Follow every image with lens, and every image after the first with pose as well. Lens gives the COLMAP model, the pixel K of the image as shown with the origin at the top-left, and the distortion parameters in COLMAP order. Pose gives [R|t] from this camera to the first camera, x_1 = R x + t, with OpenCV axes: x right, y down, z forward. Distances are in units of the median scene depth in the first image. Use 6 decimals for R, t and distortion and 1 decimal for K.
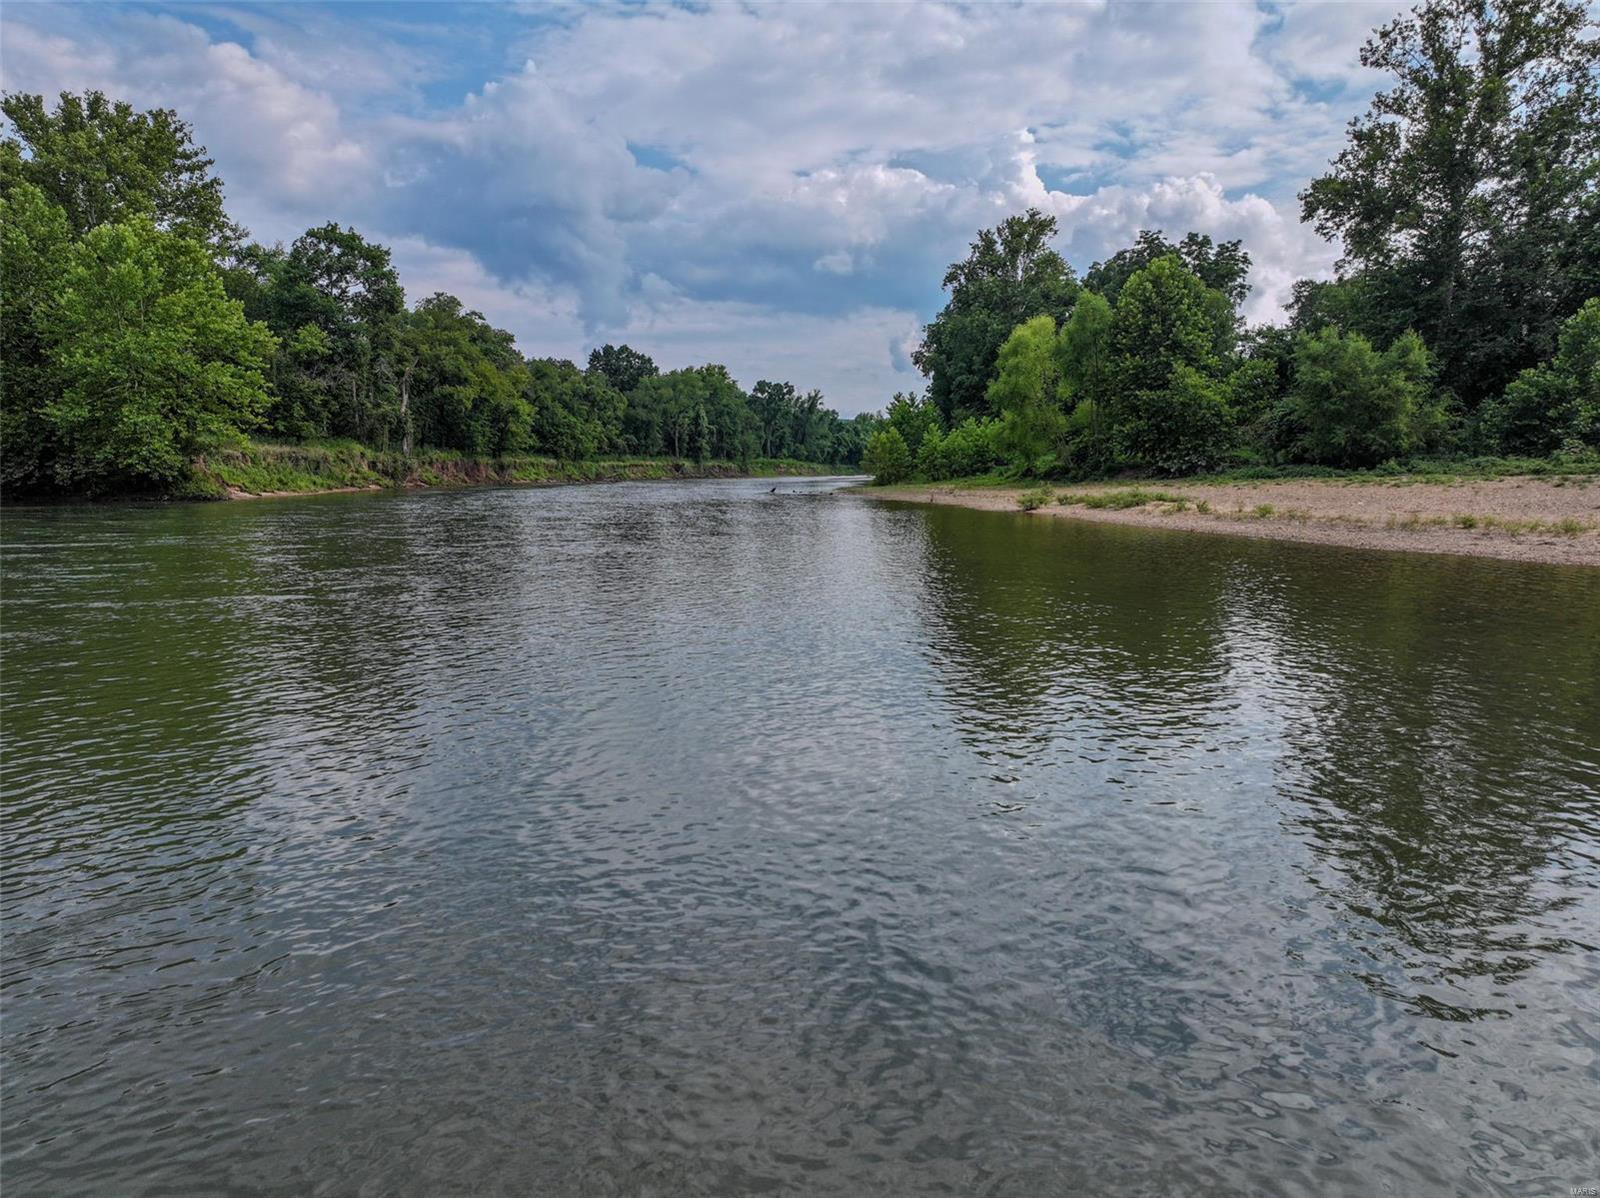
lens RADIAL K [[1115.7, 0, 798.9], [0, 1115.7, 602.2], [0, 0, 1]] dist [0.004681, 0.001733]
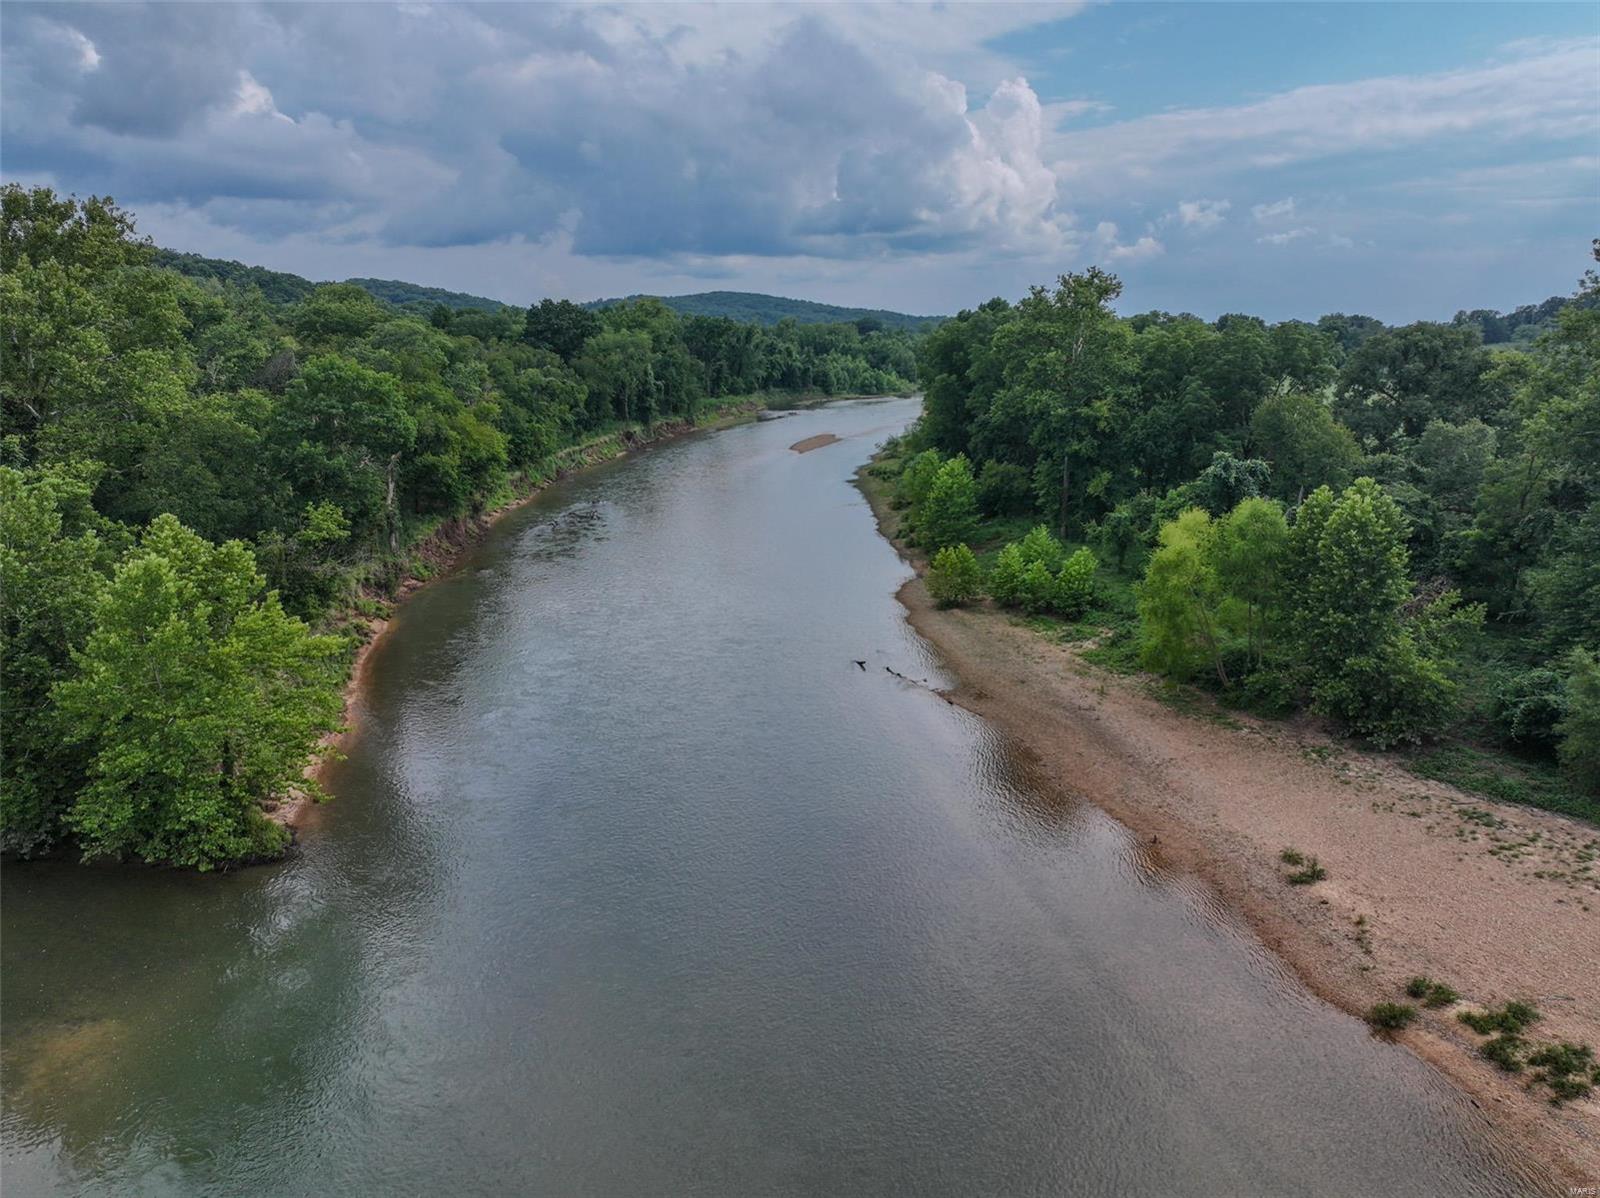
lens RADIAL K [[1115.7, 0, 802.1], [0, 1115.7, 596.0], [0, 0, 1]] dist [0.004681, 0.001733]
pose [[0.995413, -0.023382, 0.092769, -0.050916], [0.012881, 0.993600, 0.112220, -0.085125], [-0.094799, -0.110510, 0.989344, 0.042278]]
